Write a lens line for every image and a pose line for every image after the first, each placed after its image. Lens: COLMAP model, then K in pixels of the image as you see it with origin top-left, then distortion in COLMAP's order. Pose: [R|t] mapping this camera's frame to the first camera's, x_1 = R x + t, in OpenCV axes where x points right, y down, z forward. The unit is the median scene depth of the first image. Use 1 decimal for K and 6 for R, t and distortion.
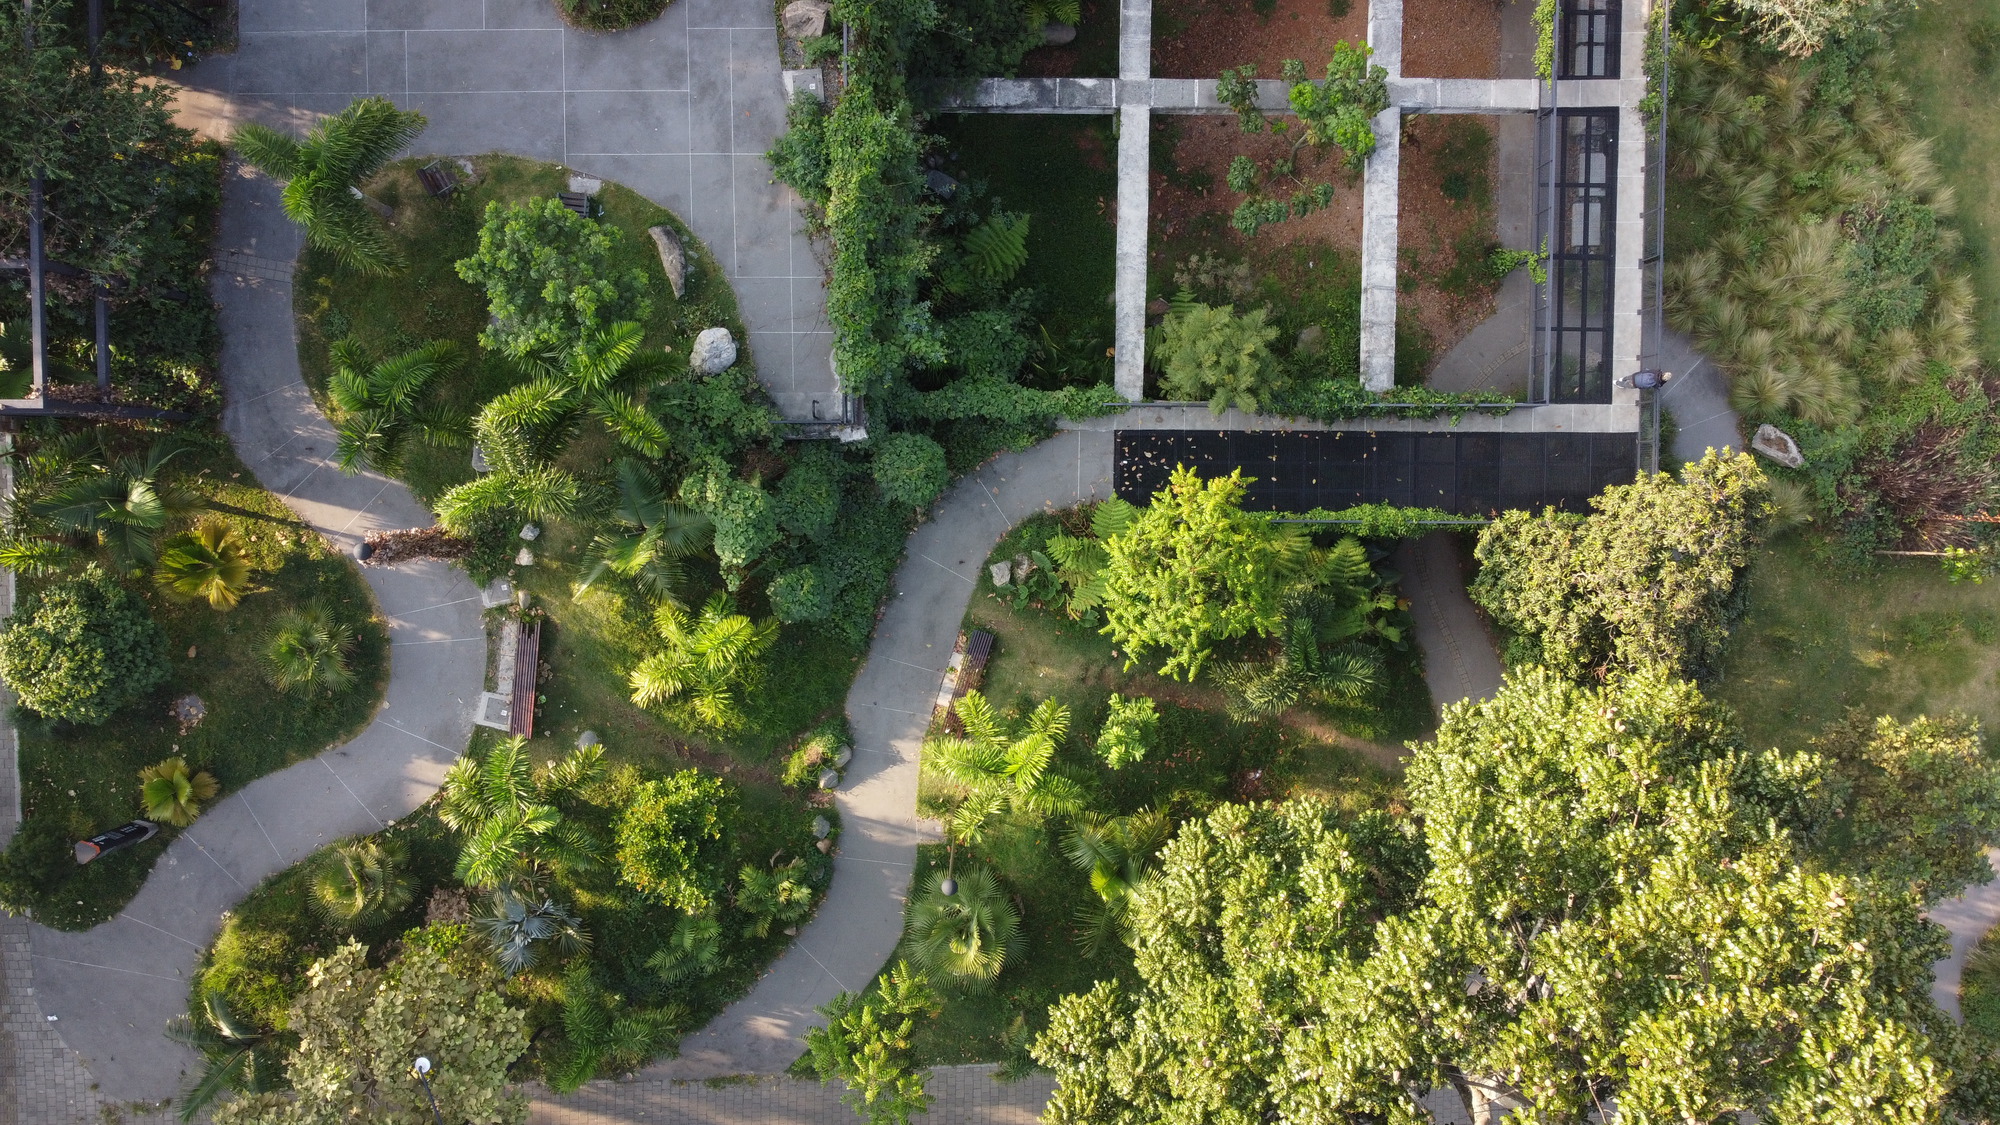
lens RADIAL K [[1409.2, 0, 1003.9], [0, 1409.2, 558.1], [0, 0, 1]] dist [0.001685, -0.010153]
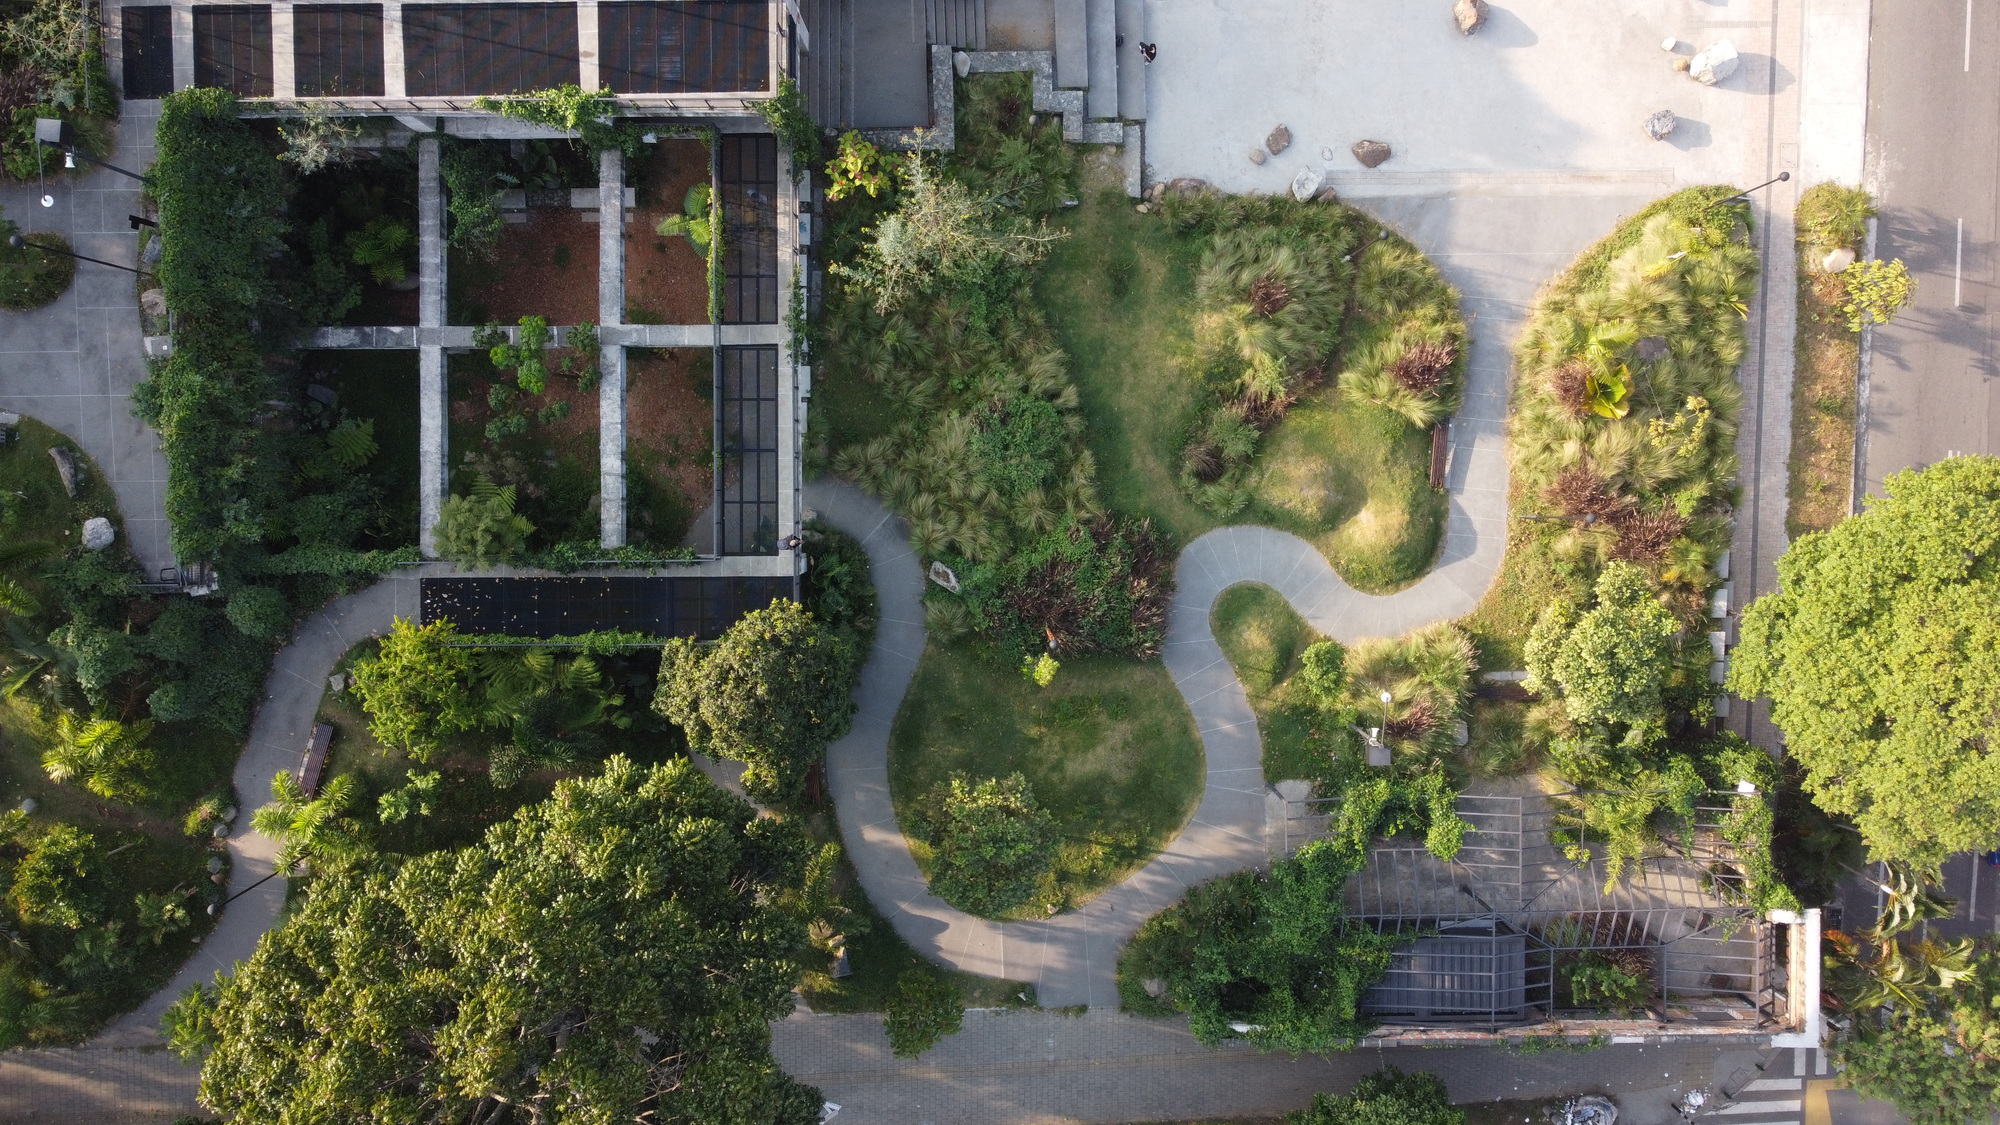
lens RADIAL K [[1409.2, 0, 1000.1], [0, 1409.2, 569.8], [0, 0, 1]] dist [0.001685, -0.010153]
pose [[0.999946, -0.009161, 0.004894, 0.646483], [0.009140, 0.999949, 0.004313, -0.100240], [-0.004933, -0.004268, 0.999979, -0.395828]]
